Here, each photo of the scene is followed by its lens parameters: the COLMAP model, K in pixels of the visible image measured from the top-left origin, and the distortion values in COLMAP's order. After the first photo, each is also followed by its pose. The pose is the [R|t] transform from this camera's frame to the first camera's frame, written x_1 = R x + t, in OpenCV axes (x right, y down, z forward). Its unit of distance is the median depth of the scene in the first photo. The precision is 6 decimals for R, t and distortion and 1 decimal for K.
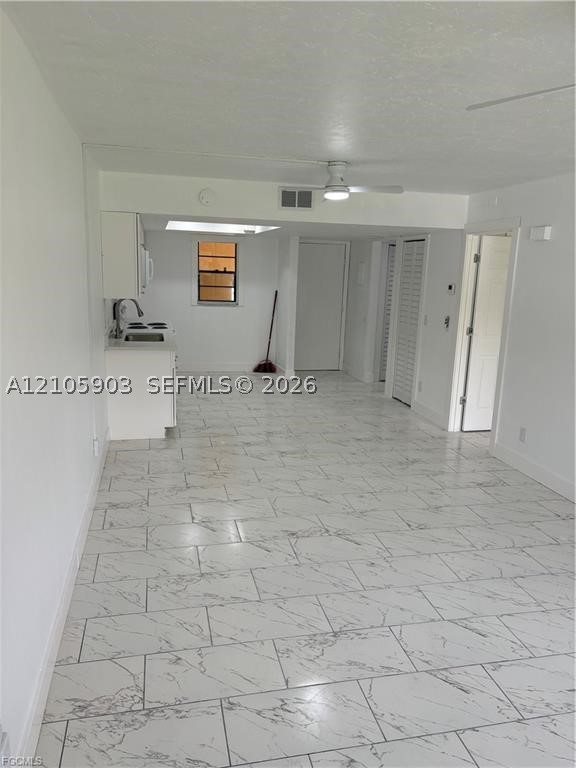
lens RADIAL K [[573.9, 0, 283.4], [0, 573.9, 384.9], [0, 0, 1]] dist [0.061159, -0.062860]
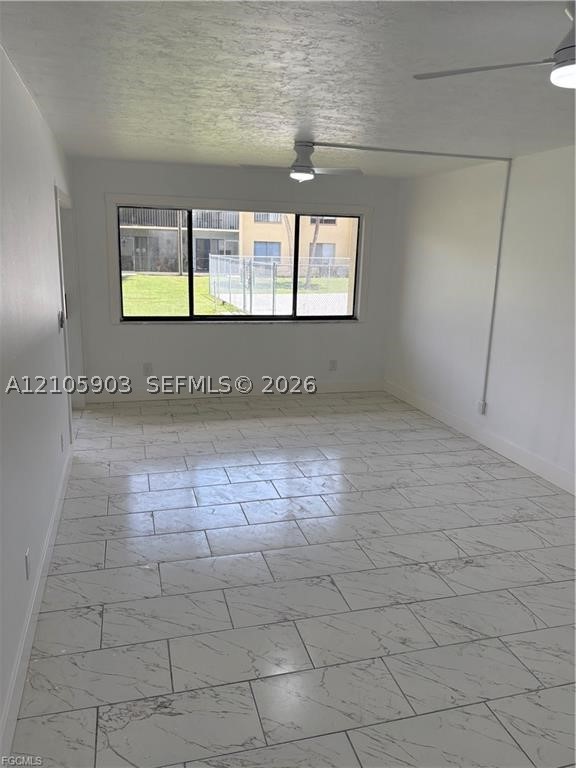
lens RADIAL K [[577.7, 0, 287.1], [0, 577.7, 377.9], [0, 0, 1]] dist [0.058416, 0.001271]
pose [[-0.996620, -0.048280, -0.066462, 0.319818], [-0.071434, 0.908847, 0.410967, -0.298435], [0.040562, 0.414326, -0.909224, 1.485245]]
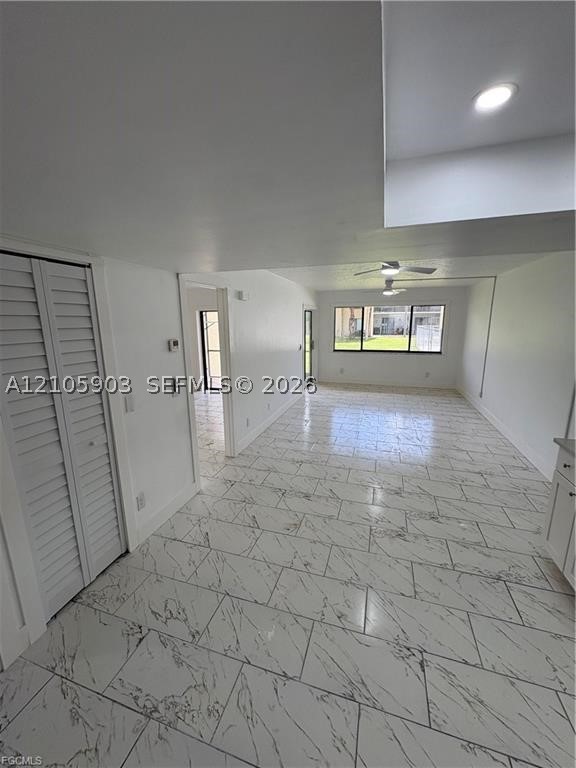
lens RADIAL K [[304.1, 0, 288.0], [0, 304.1, 384.0], [0, 0, 1]] dist [0.000494, -0.000004]
pose [[-0.867118, -0.127162, 0.481597, -0.091037], [0.079293, 0.919295, 0.385500, -0.392776], [-0.491750, 0.372461, -0.787054, 1.876417]]
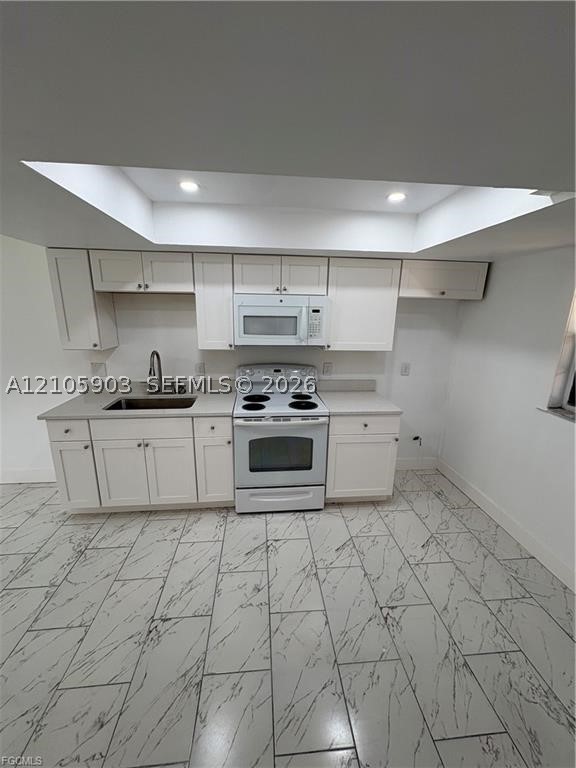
lens RADIAL K [[309.3, 0, 288.0], [0, 309.3, 384.0], [0, 0, 1]] dist [0.000317, 0.000354]
pose [[-0.125421, 0.204699, -0.970756, 0.213050], [-0.220677, 0.948214, 0.228457, -0.354177], [0.967249, 0.242877, -0.073754, 1.747612]]
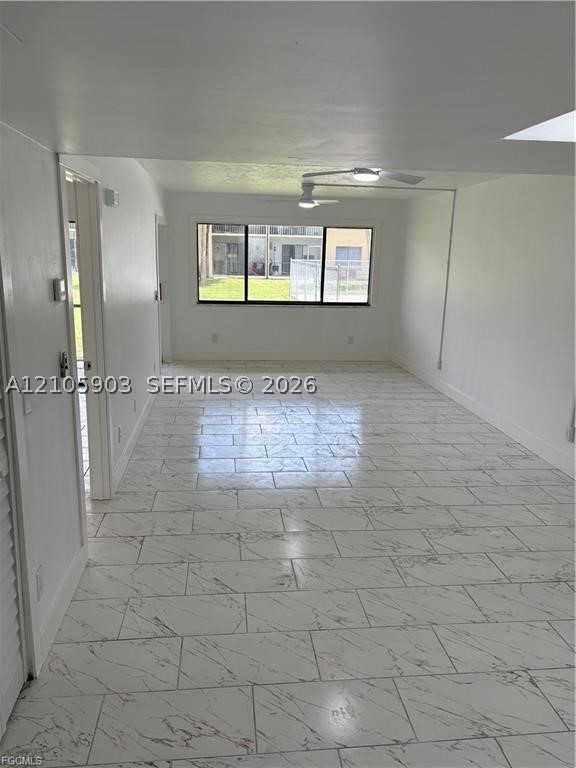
lens RADIAL K [[573.9, 0, 283.4], [0, 573.9, 384.9], [0, 0, 1]] dist [0.061159, -0.062860]
pose [[-0.992398, -0.080967, 0.092686, 0.114095], [-0.034347, 0.905403, 0.423161, -0.425426], [-0.118180, 0.416761, -0.901301, 2.055626]]
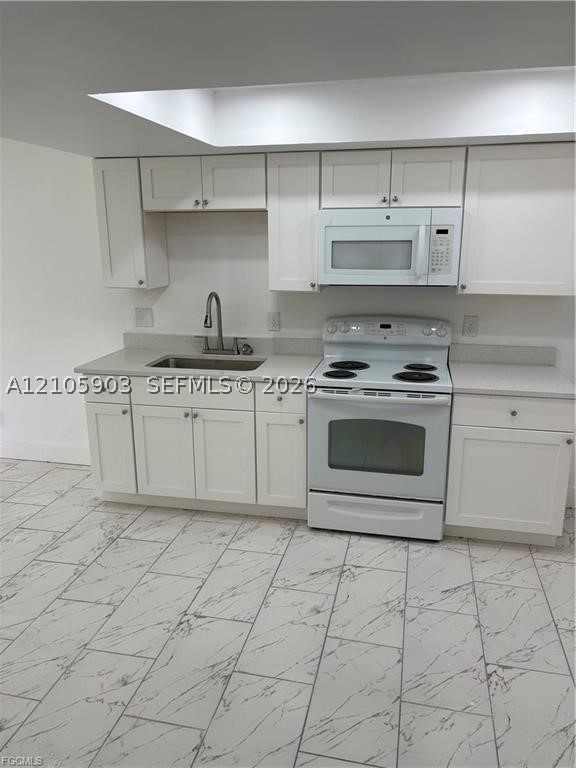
lens RADIAL K [[586.0, 0, 288.6], [0, 586.0, 382.8], [0, 0, 1]] dist [0.029122, -0.005327]
pose [[-0.425522, 0.197792, -0.883068, 0.365712], [-0.192062, 0.933852, 0.301715, -0.371454], [0.884332, 0.297990, -0.359387, 1.872084]]
